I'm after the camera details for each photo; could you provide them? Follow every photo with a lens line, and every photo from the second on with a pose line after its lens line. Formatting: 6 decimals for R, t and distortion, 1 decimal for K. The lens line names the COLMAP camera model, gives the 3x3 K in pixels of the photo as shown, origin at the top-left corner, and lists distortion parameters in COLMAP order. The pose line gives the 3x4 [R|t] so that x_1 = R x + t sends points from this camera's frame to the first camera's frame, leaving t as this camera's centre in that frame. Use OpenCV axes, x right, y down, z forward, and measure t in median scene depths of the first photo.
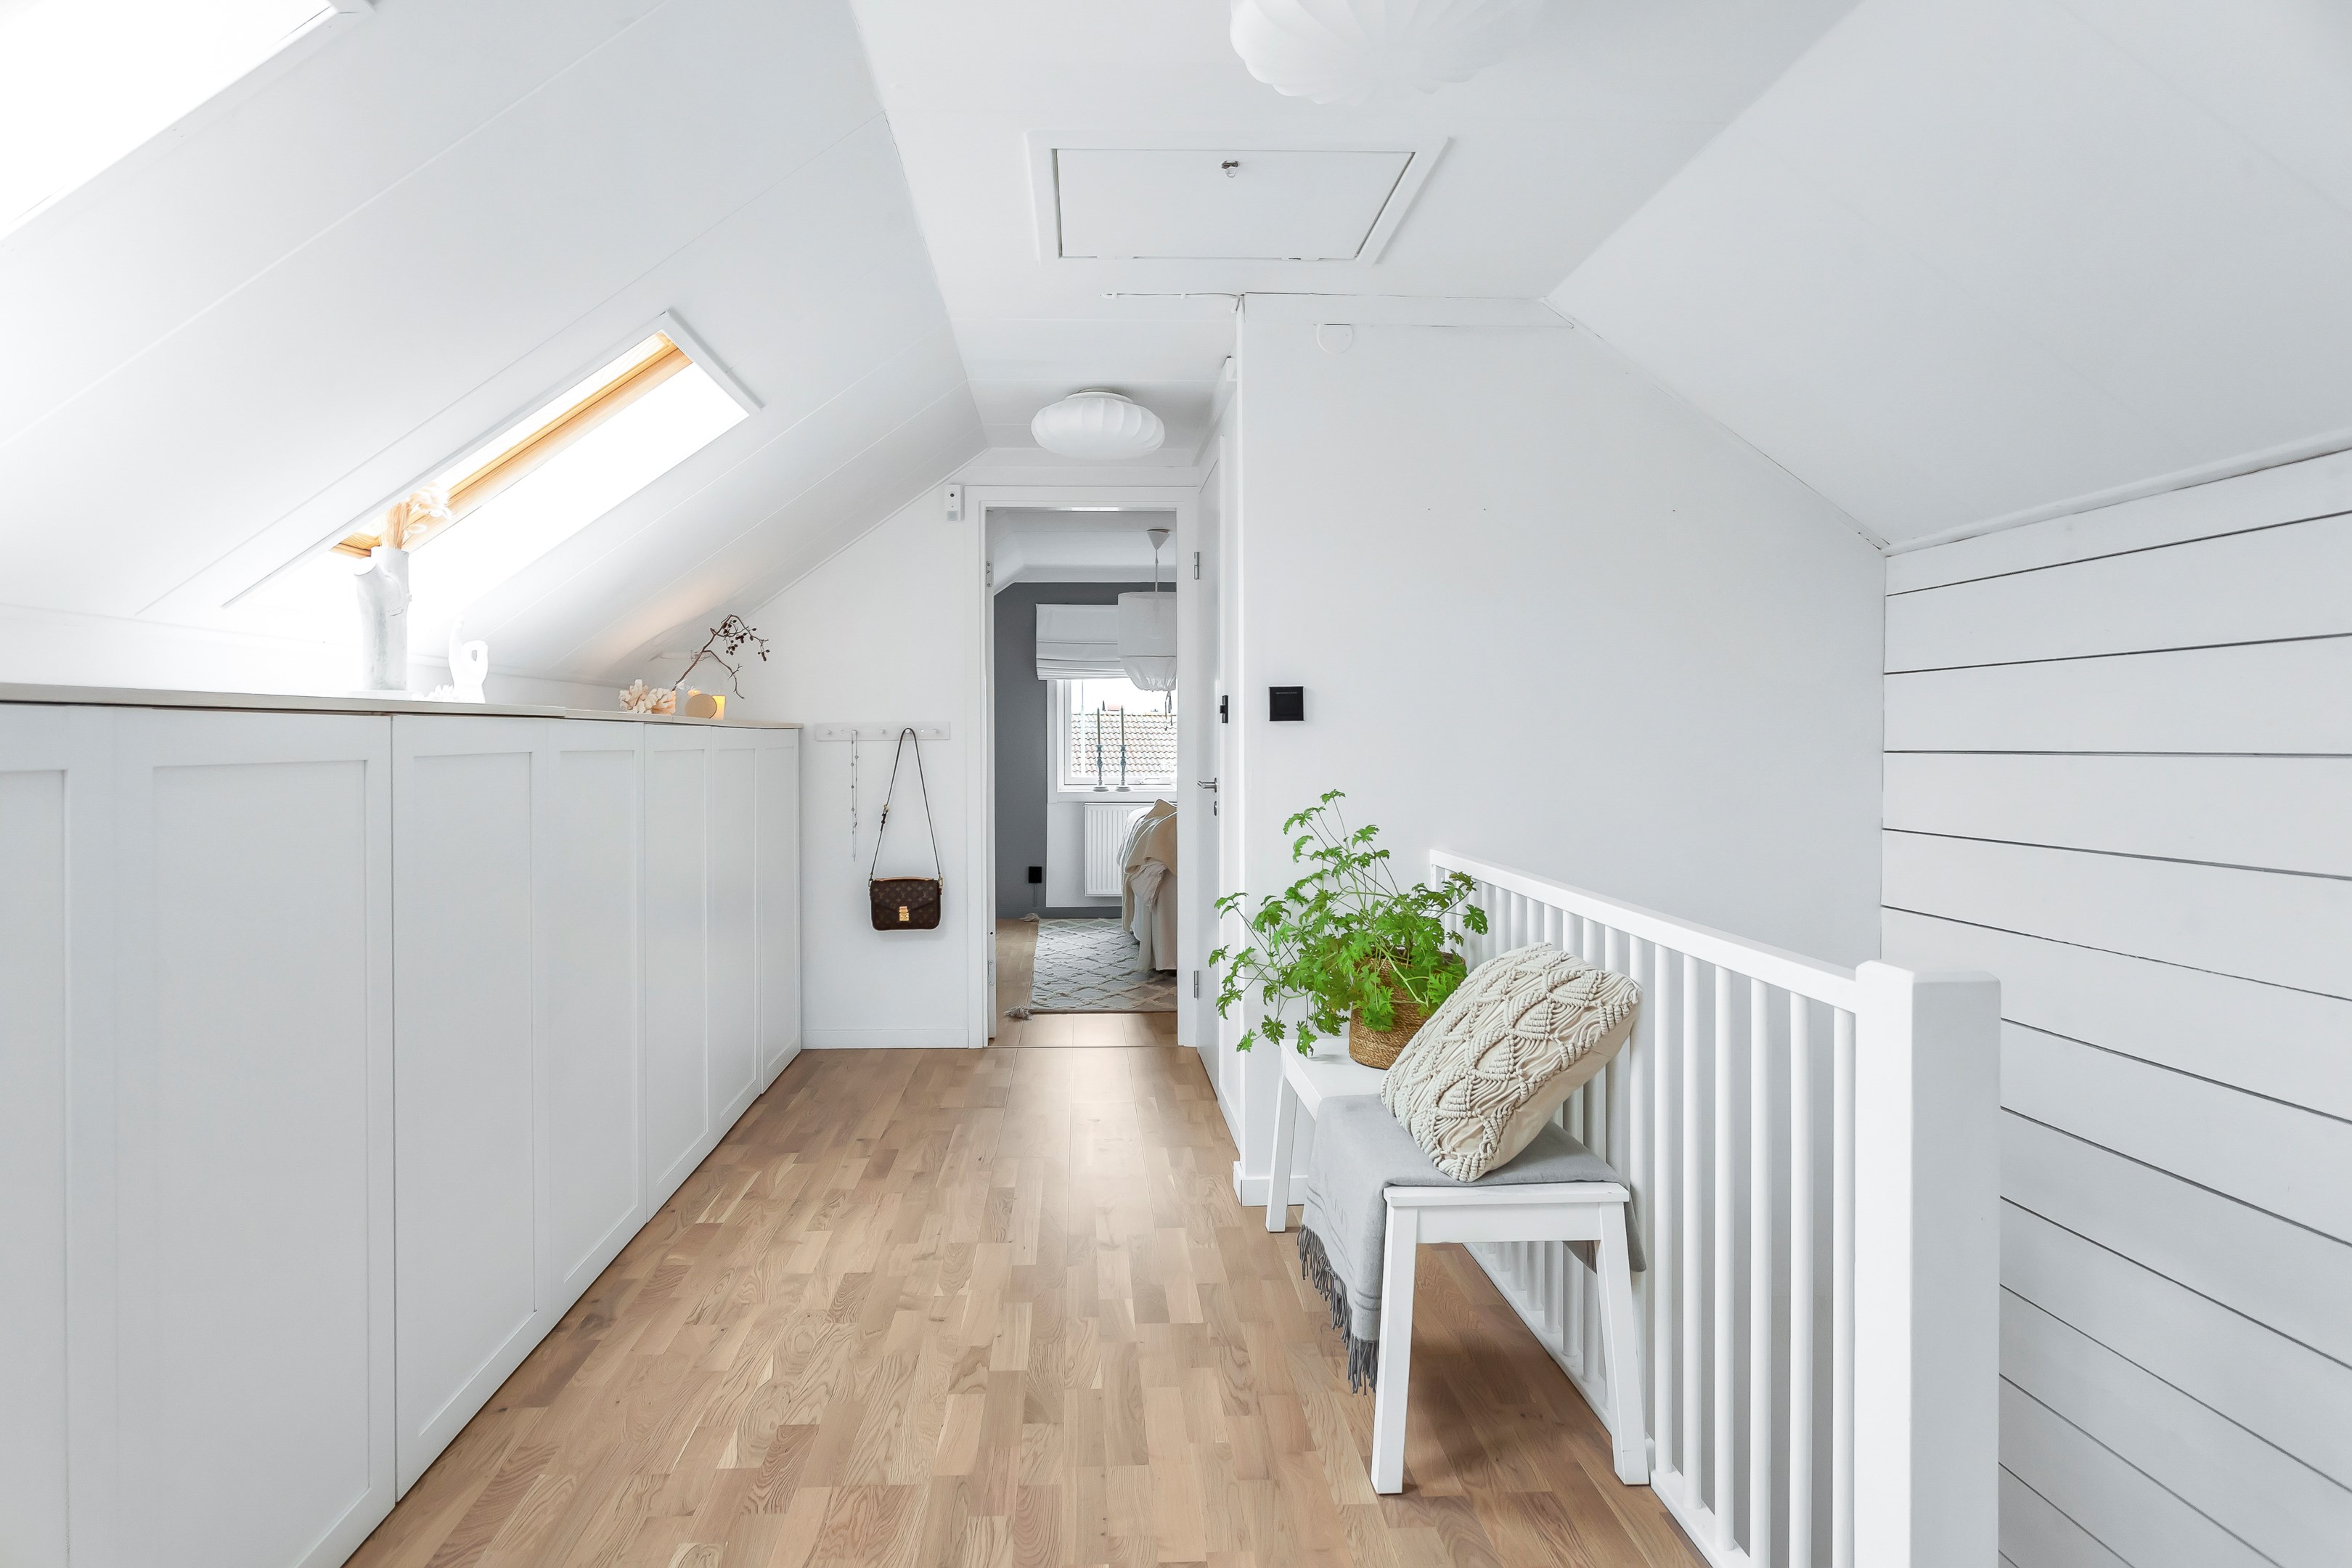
lens RADIAL K [[1367.0, 0, 1141.4], [0, 1367.0, 741.0], [0, 0, 1]] dist [-0.004350, -0.001259]
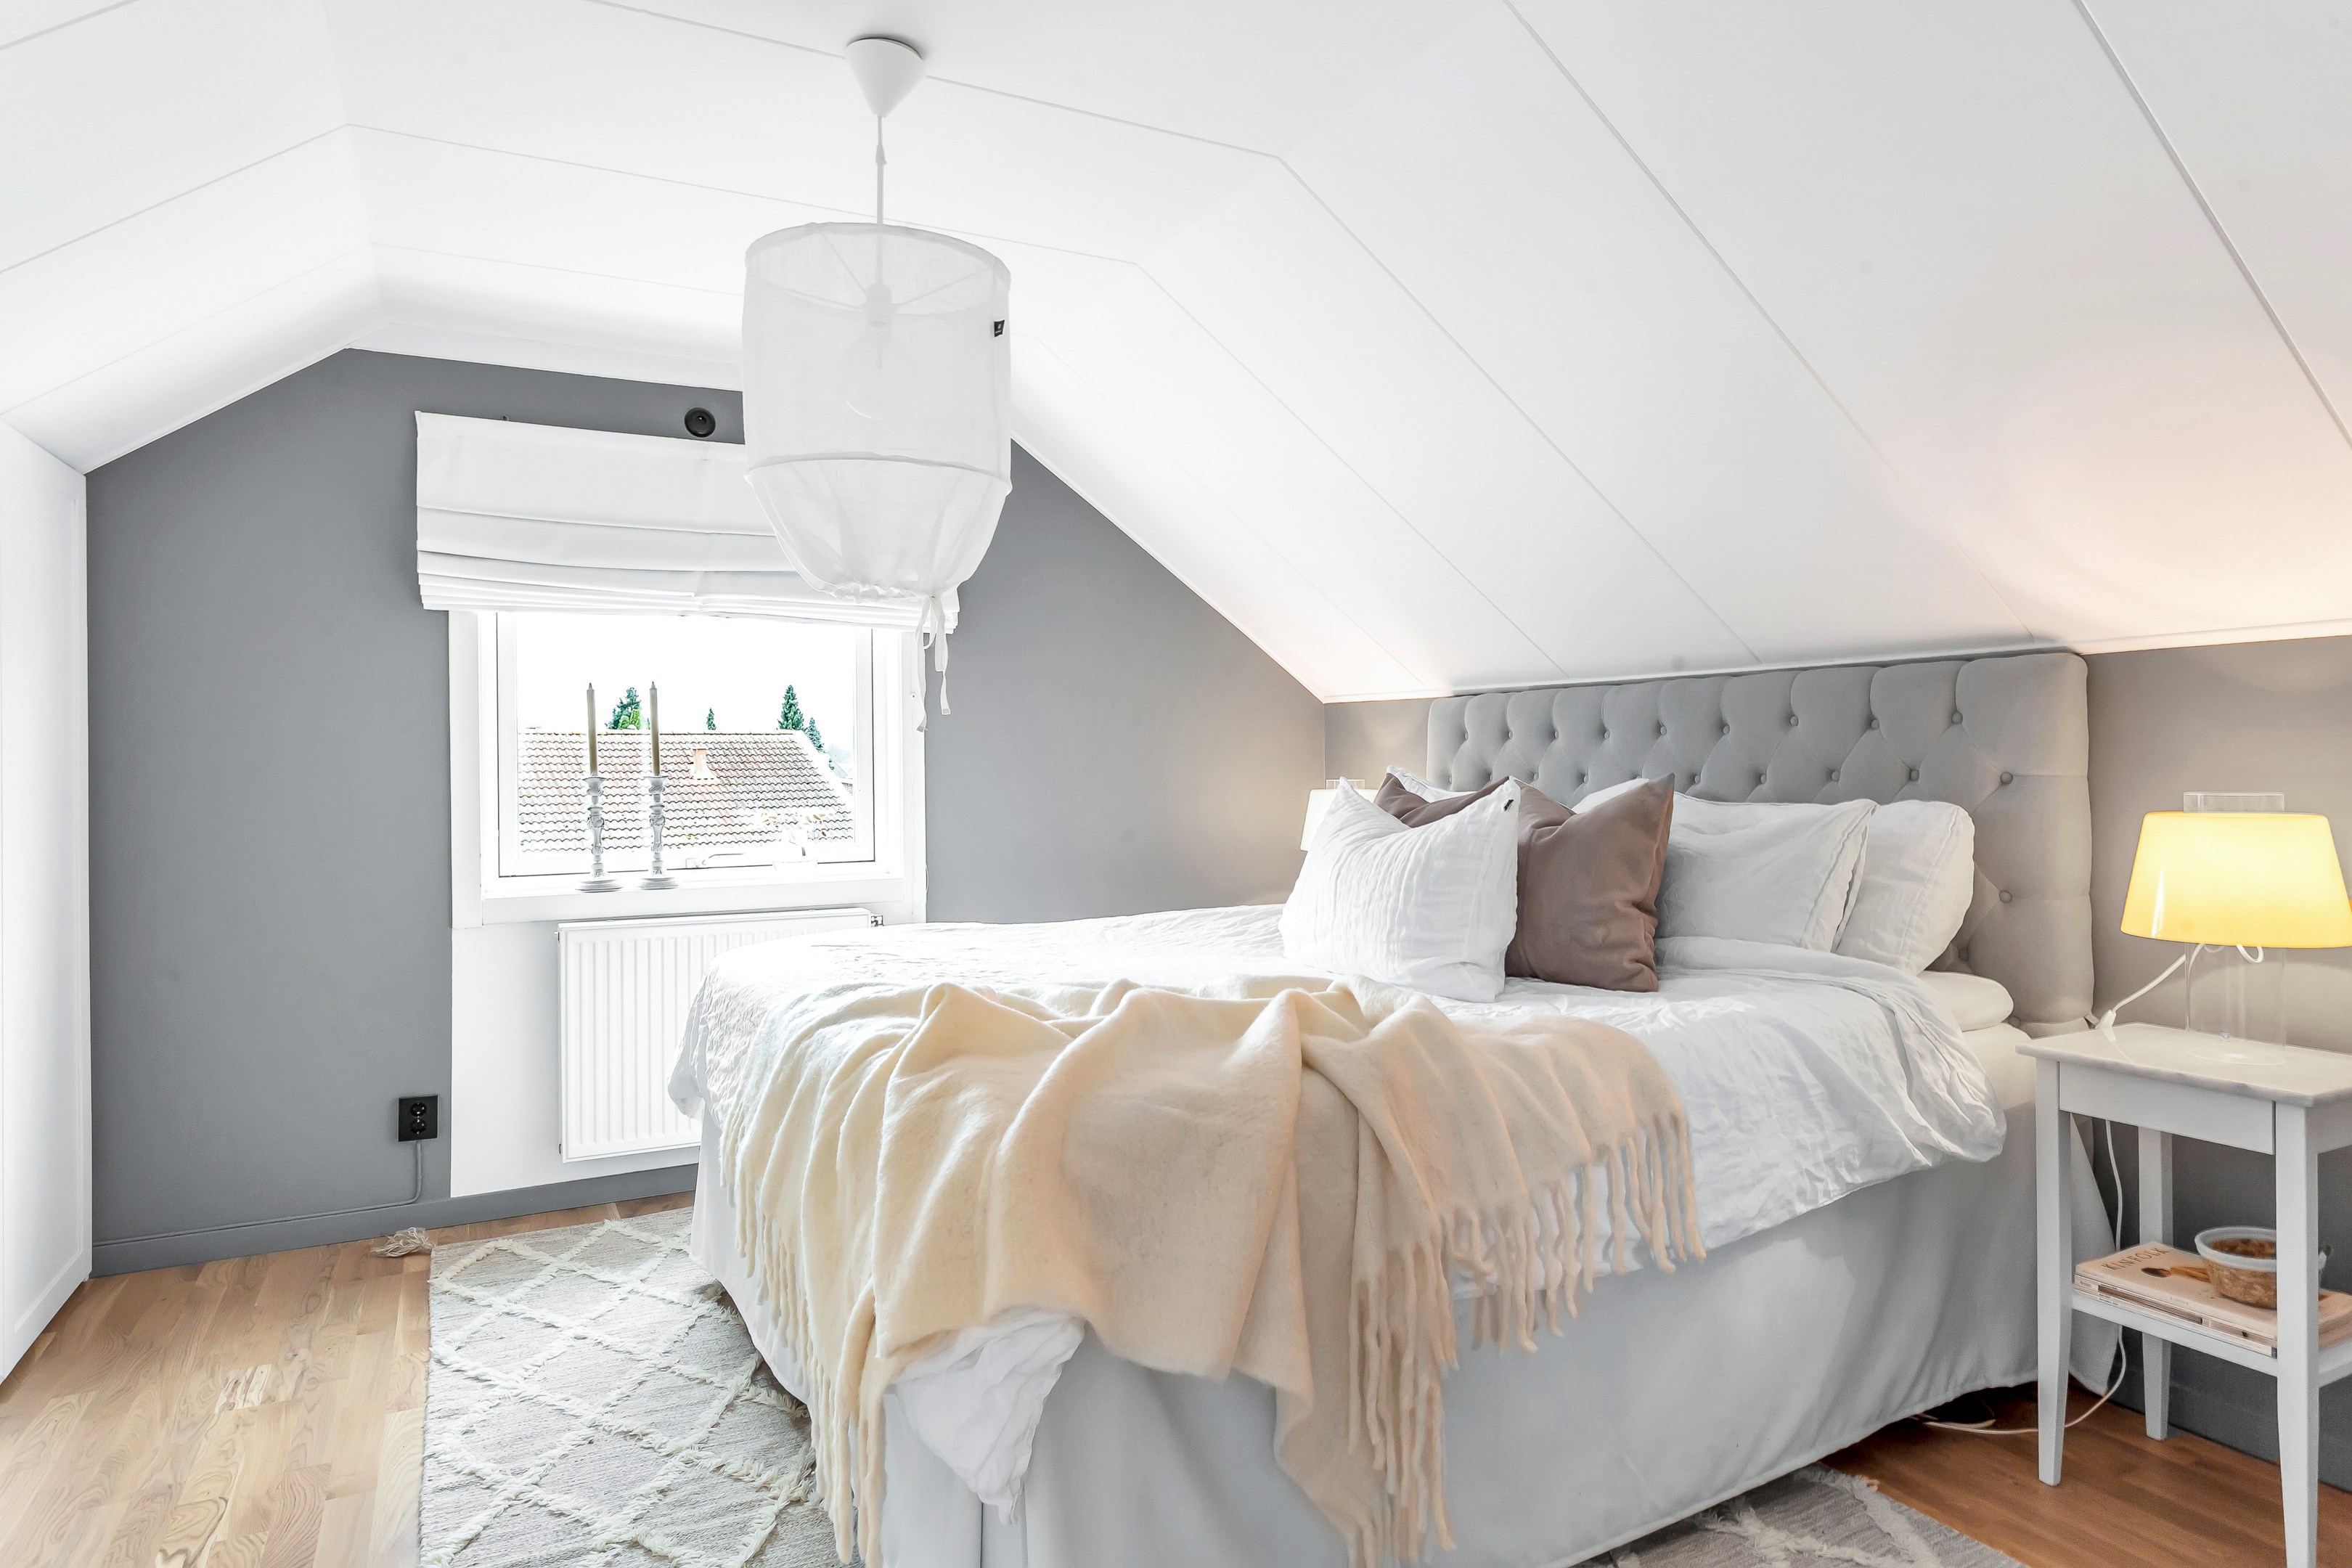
lens RADIAL K [[1367.0, 0, 1170.5], [0, 1367.0, 772.4], [0, 0, 1]] dist [-0.004350, -0.001259]
pose [[0.909677, -0.008497, 0.415230, -0.059847], [0.005187, 0.999945, 0.009099, -0.001610], [-0.415284, -0.006124, 0.909671, 0.772795]]
